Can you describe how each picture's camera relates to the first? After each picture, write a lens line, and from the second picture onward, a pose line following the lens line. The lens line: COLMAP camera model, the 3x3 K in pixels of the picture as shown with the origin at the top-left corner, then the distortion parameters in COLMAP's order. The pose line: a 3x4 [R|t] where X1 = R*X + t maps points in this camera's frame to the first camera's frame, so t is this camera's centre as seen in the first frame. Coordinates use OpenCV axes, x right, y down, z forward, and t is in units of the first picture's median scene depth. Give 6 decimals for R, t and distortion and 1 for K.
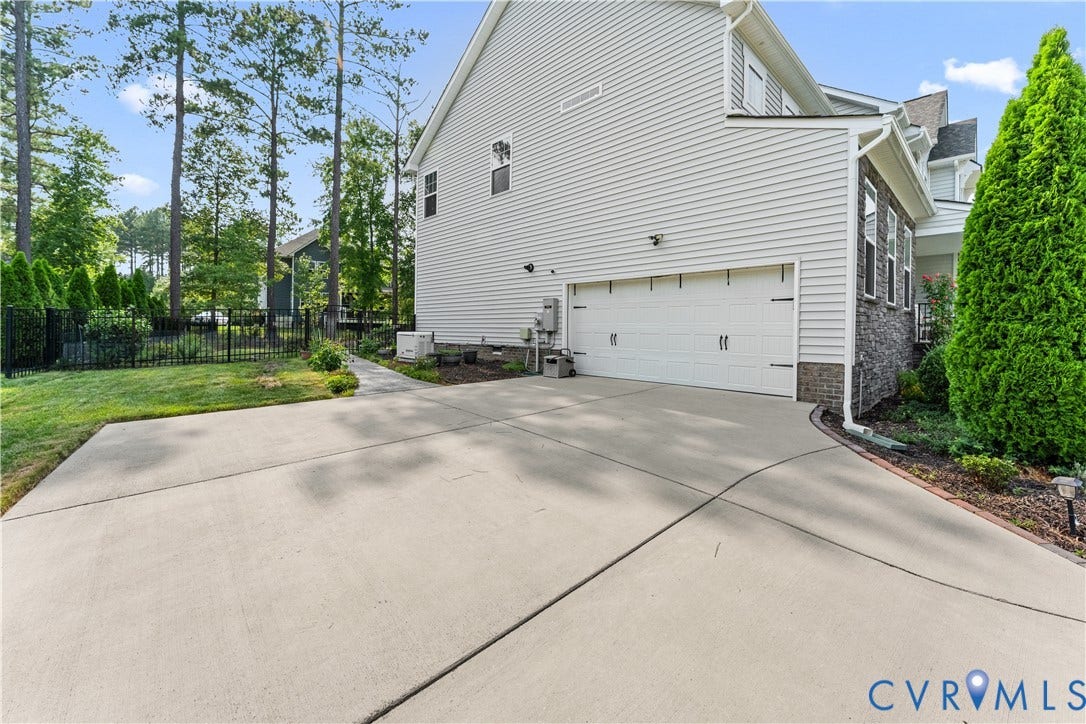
lens RADIAL K [[450.7, 0, 545.3], [0, 450.7, 331.2], [0, 0, 1]] dist [0.001017, 0.000212]
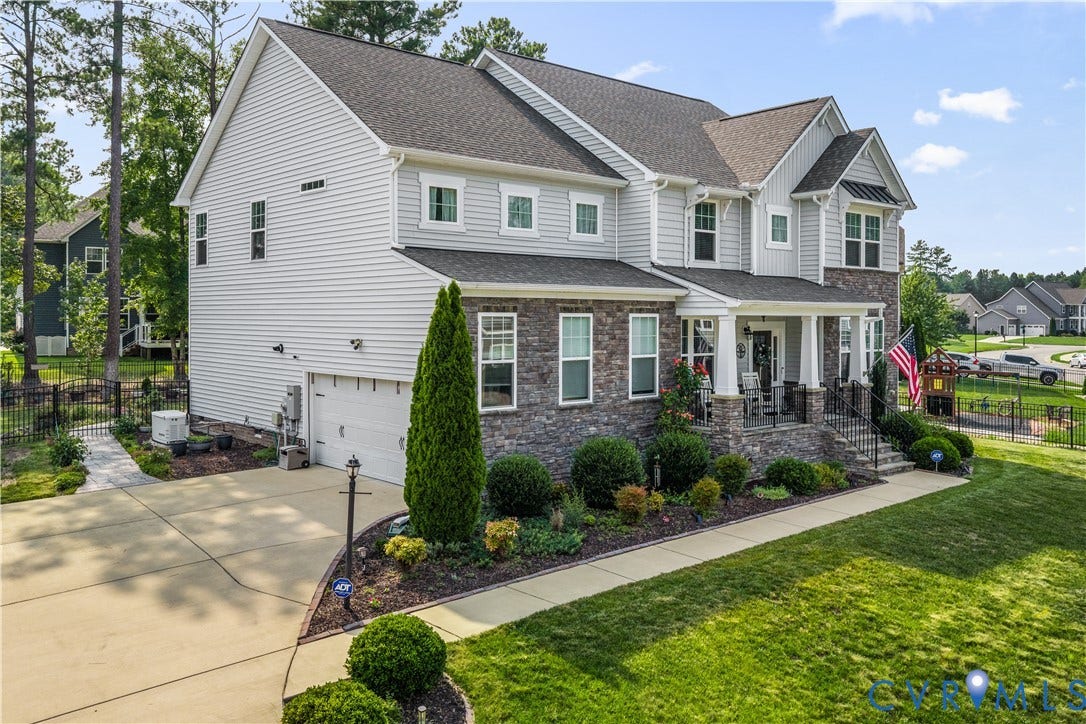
lens RADIAL K [[880.6, 0, 542.1], [0, 880.6, 333.5], [0, 0, 1]] dist [-0.001037, -0.001837]
pose [[0.999259, -0.011636, -0.036693, 0.603510], [0.012200, 0.999811, 0.015168, -0.201528], [0.036509, -0.015604, 0.999211, -0.848114]]
